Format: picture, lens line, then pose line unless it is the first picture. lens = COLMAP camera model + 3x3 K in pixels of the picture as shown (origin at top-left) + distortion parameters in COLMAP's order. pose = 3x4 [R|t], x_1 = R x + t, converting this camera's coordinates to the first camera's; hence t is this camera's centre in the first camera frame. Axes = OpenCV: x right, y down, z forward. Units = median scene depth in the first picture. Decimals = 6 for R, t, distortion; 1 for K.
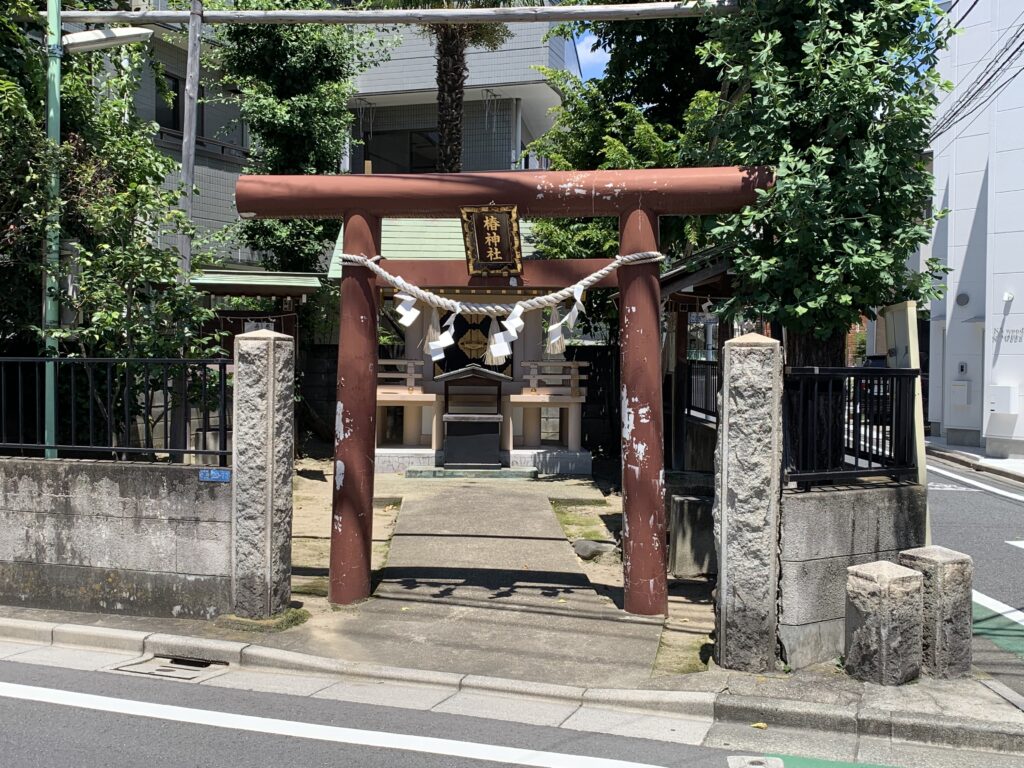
lens RADIAL K [[1077.2, 0, 513.6], [0, 1077.2, 380.2], [0, 0, 1]] dist [0.014822, 0.000000]
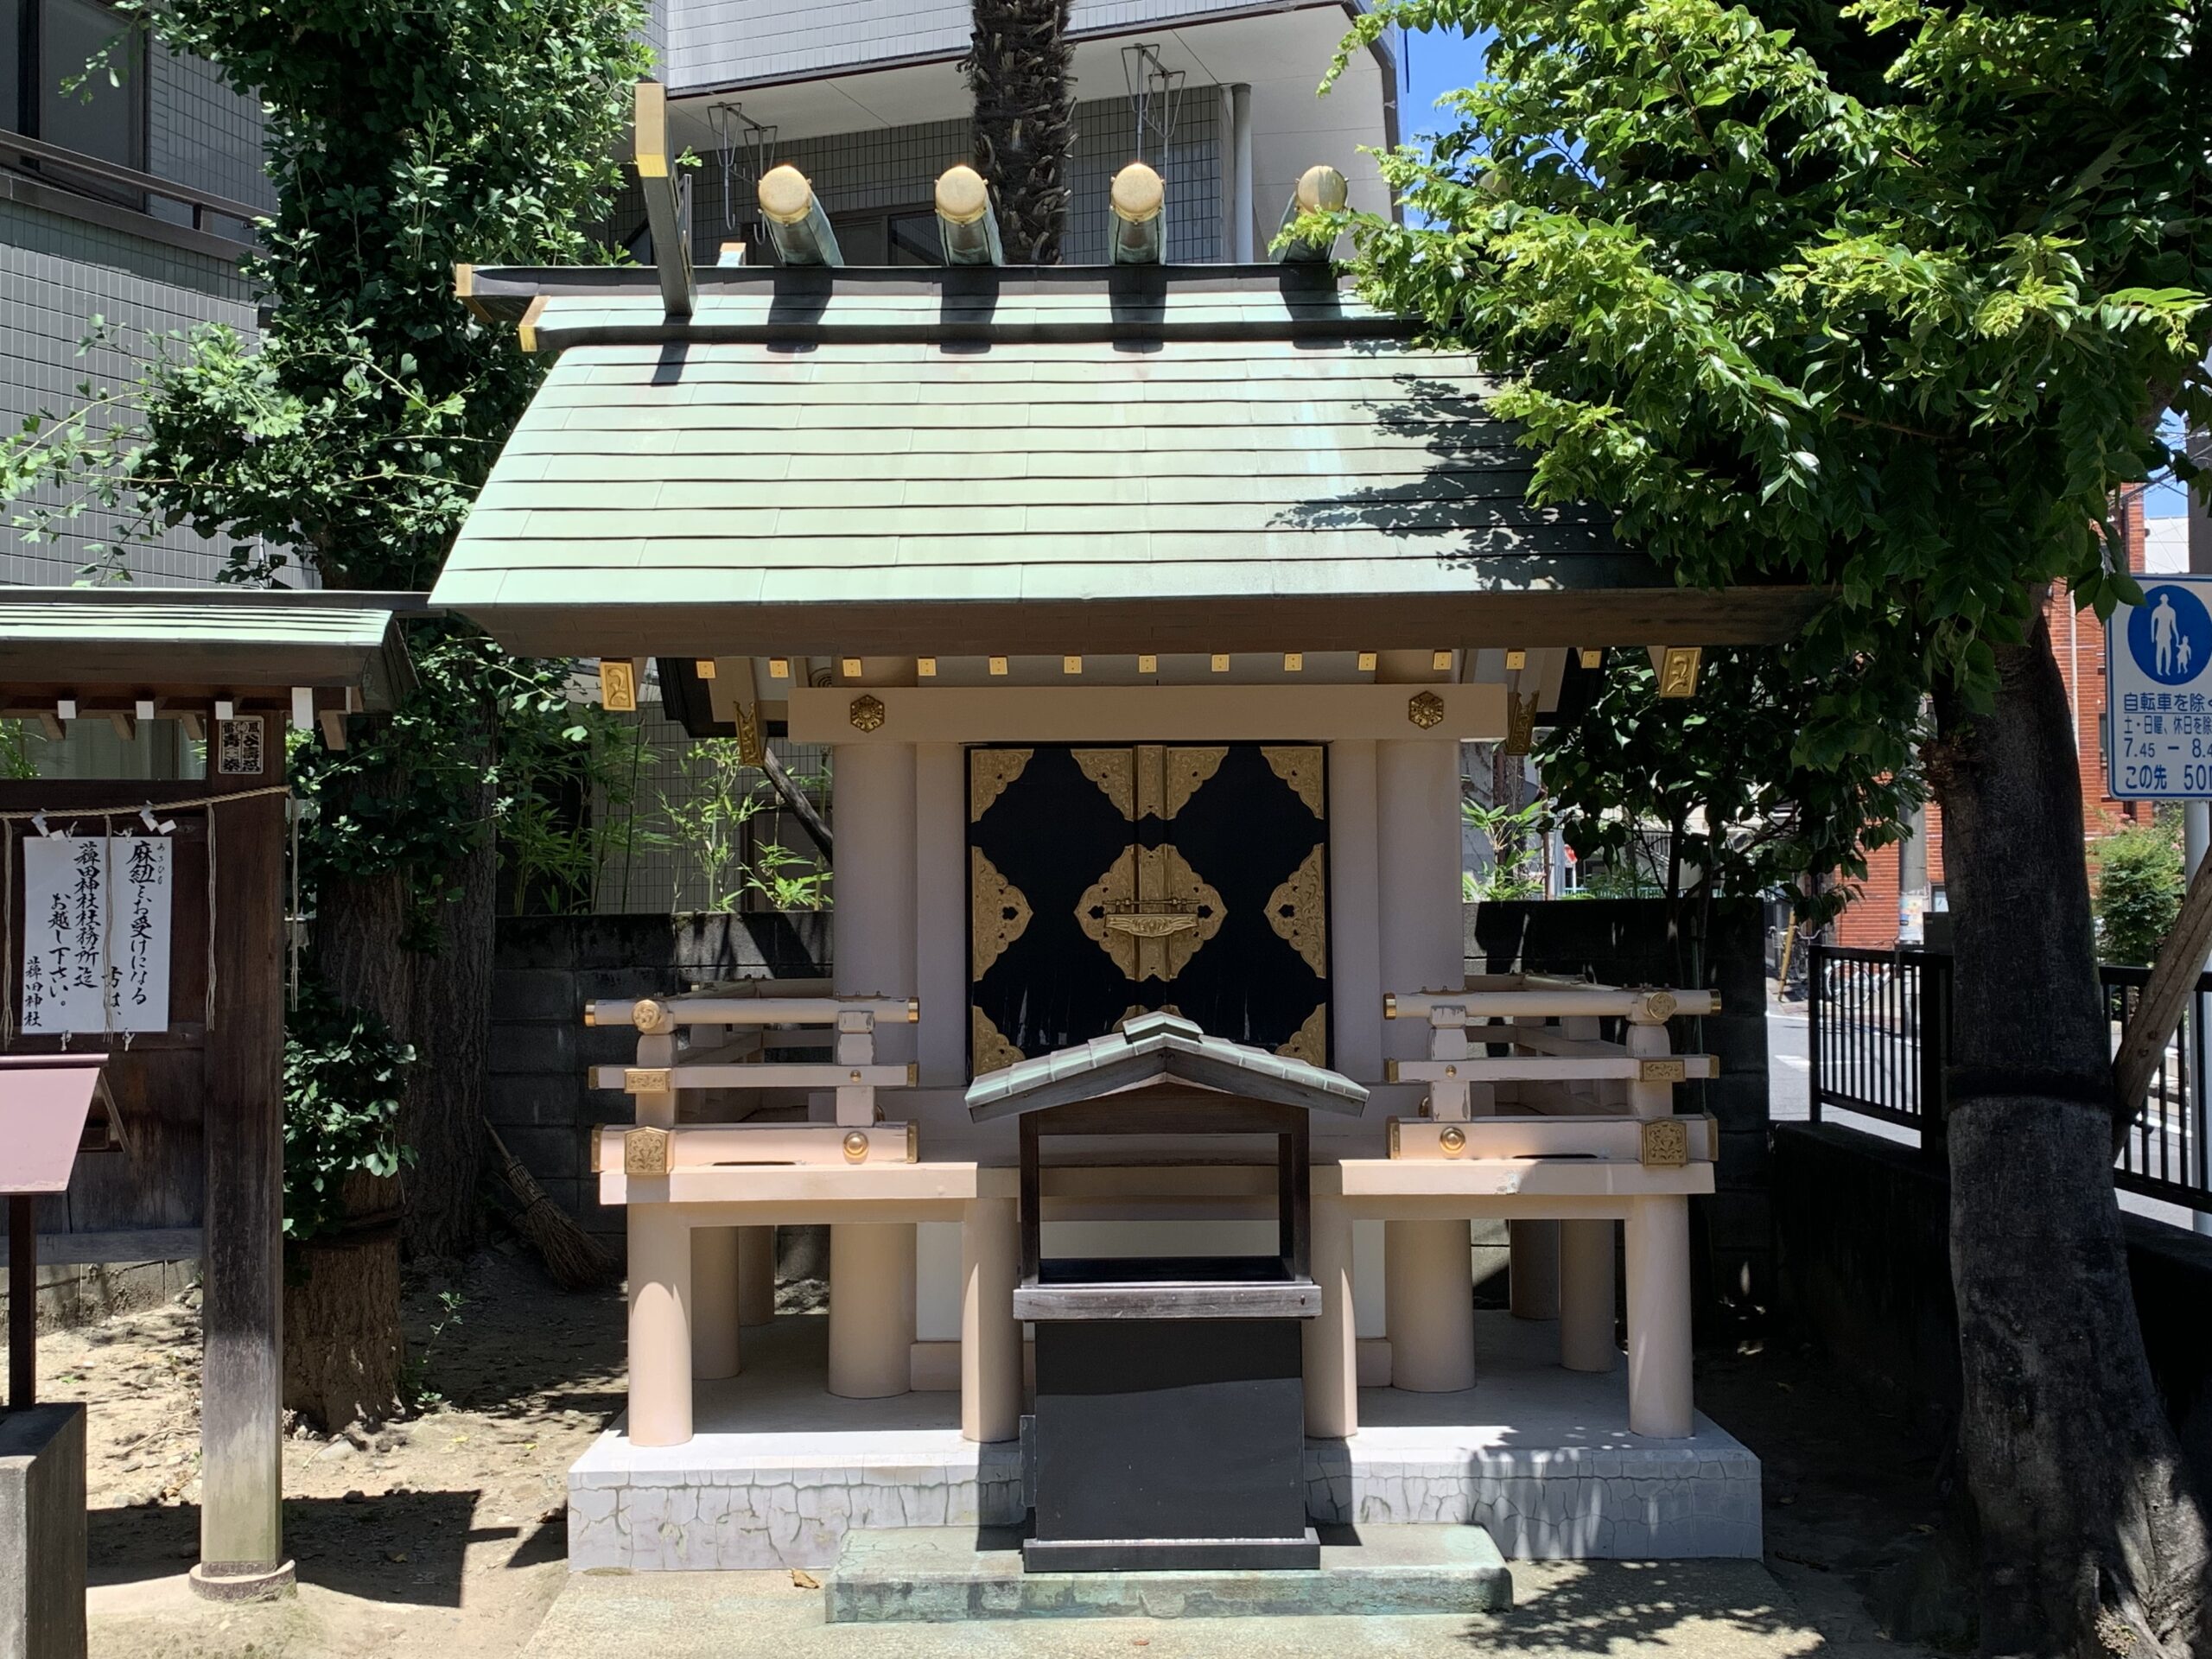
lens RADIAL K [[2327.0, 0, 1103.1], [0, 2327.0, 831.0], [0, 0, 1]] dist [0.014822, 0.000000]
pose [[0.999404, -0.022826, -0.025878, -0.035181], [0.021432, 0.998368, -0.052938, -0.026458], [0.027044, 0.052352, 0.998262, 0.552752]]
